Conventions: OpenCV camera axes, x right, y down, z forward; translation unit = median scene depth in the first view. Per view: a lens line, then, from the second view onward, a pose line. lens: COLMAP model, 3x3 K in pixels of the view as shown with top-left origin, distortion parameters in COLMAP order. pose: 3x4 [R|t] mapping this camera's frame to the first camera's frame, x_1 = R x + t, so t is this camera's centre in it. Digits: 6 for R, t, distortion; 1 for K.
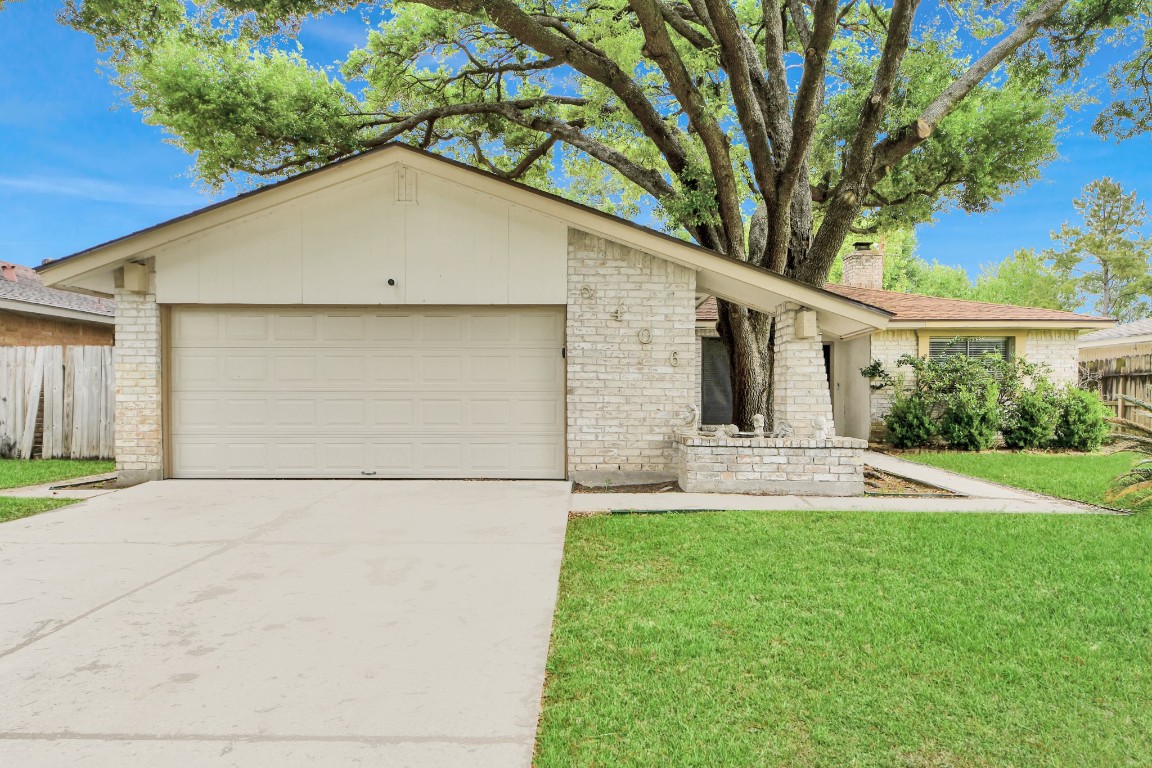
lens RADIAL K [[719.8, 0, 579.5], [0, 719.8, 387.0], [0, 0, 1]] dist [0.034015, 0.000583]
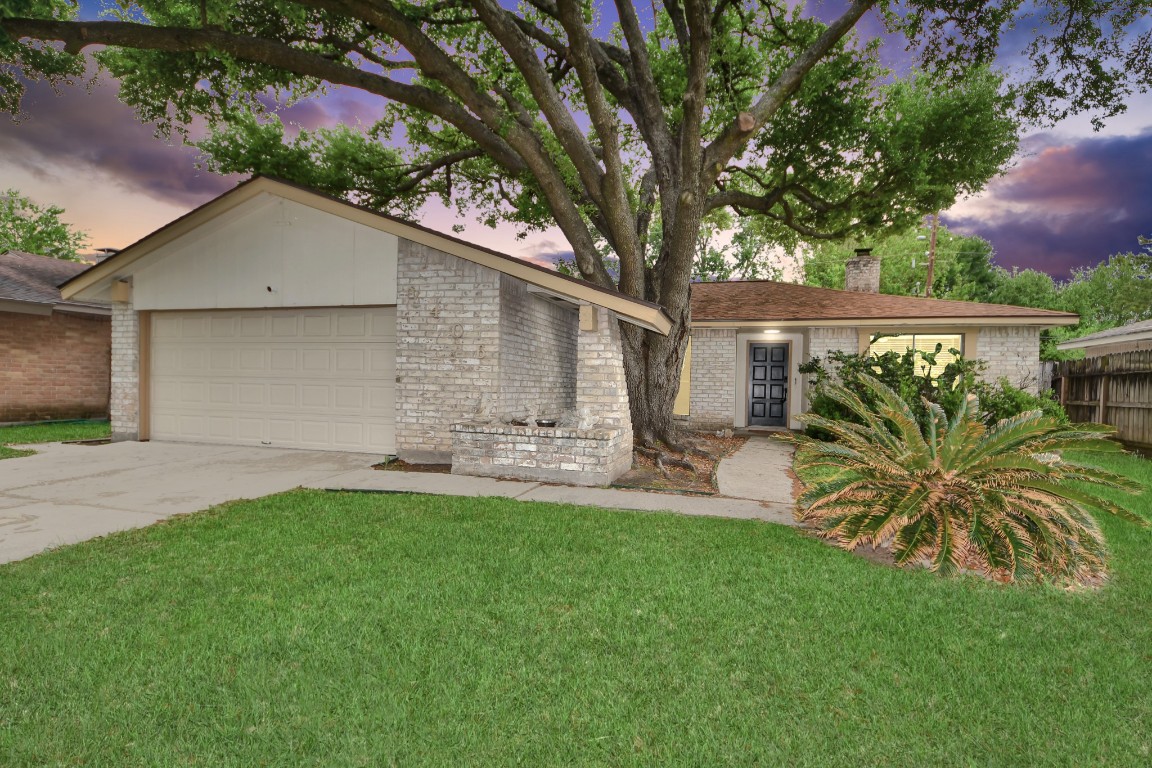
lens RADIAL K [[564.3, 0, 573.1], [0, 564.3, 384.7], [0, 0, 1]] dist [0.005064, 0.000119]
pose [[0.964325, 0.017329, -0.264155, 0.495339], [-0.015170, 0.999833, 0.010210, 0.000387], [0.264288, -0.005839, 0.964426, 0.203890]]
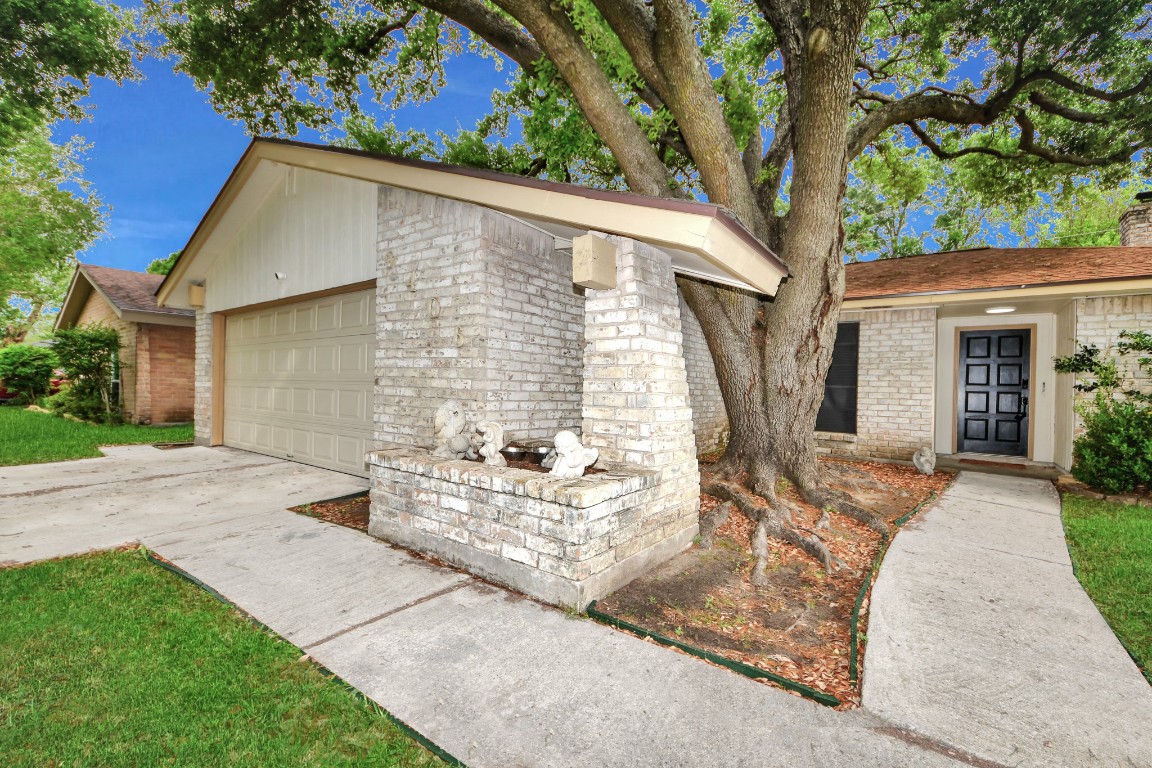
lens RADIAL K [[492.9, 0, 572.7], [0, 492.9, 387.2], [0, 0, 1]] dist [0.024834, -0.025761]
pose [[0.810157, 0.013650, -0.586054, 0.509679], [-0.014279, 0.999892, 0.003549, 0.007256], [0.586039, 0.005494, 0.810264, 0.667158]]
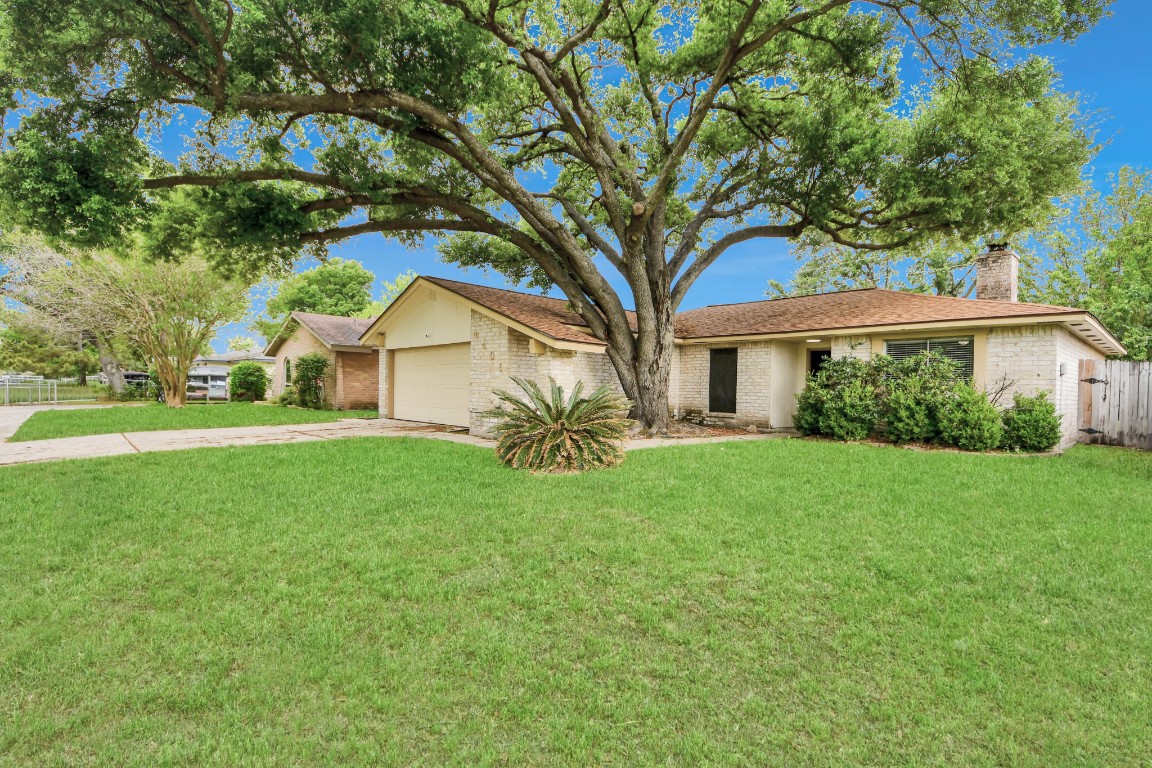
lens RADIAL K [[552.2, 0, 576.0], [0, 552.2, 384.0], [0, 0, 1]] dist [-0.000910, -0.000117]
pose [[0.693824, 0.002870, -0.720139, 1.304232], [-0.008615, 0.999954, -0.004315, 0.009133], [0.720093, 0.009198, 0.693817, 0.139537]]
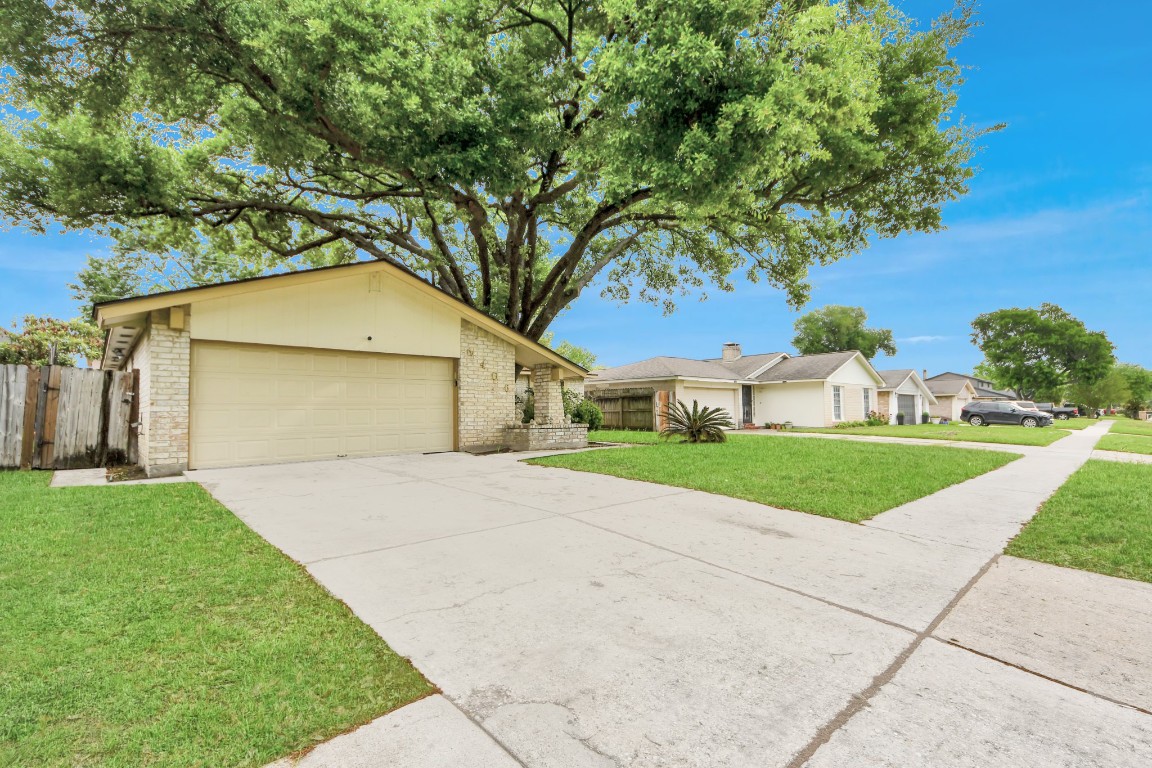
lens RADIAL K [[512.1, 0, 572.4], [0, 512.1, 382.0], [0, 0, 1]] dist [-0.000318, 0.000011]
pose [[0.715829, 0.029751, 0.697642, -0.745760], [0.001903, 0.999005, -0.044555, 0.009139], [-0.698273, 0.033222, 0.715060, -0.168347]]
